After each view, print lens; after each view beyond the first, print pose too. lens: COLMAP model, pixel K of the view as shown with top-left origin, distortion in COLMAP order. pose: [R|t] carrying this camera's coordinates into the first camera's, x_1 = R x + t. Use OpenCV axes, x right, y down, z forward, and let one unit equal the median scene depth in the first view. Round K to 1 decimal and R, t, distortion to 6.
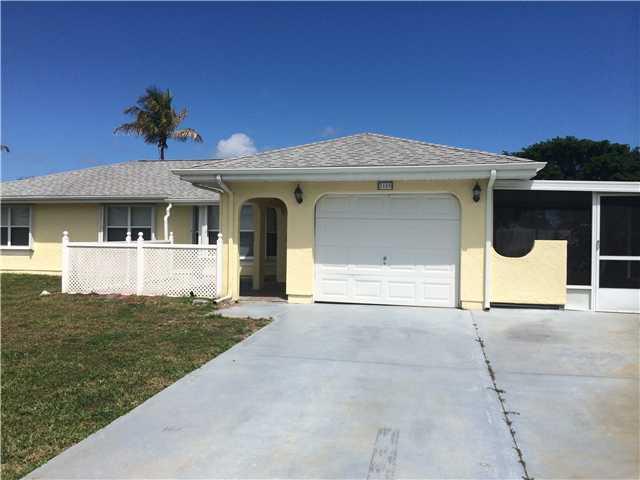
lens RADIAL K [[562.0, 0, 320.0], [0, 562.0, 240.0], [0, 0, 1]] dist [0.082480, -0.001957]
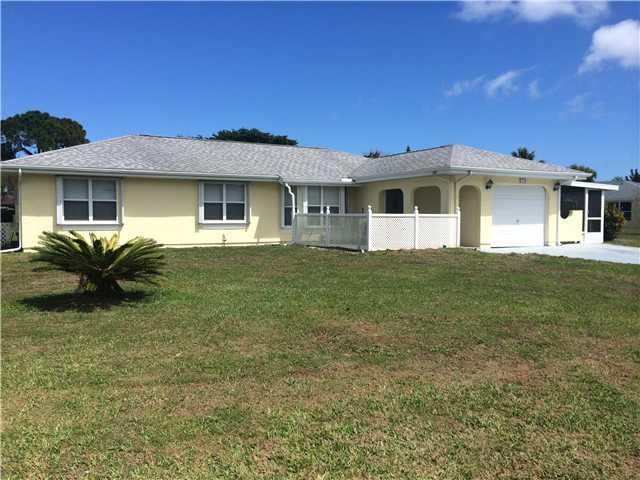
lens RADIAL K [[562.0, 0, 320.0], [0, 562.0, 240.0], [0, 0, 1]] dist [0.082480, -0.001957]
pose [[0.731819, -0.038785, 0.680394, -1.561094], [0.008913, 0.998839, 0.047351, 0.001517], [-0.681441, -0.028588, 0.731315, 0.096507]]
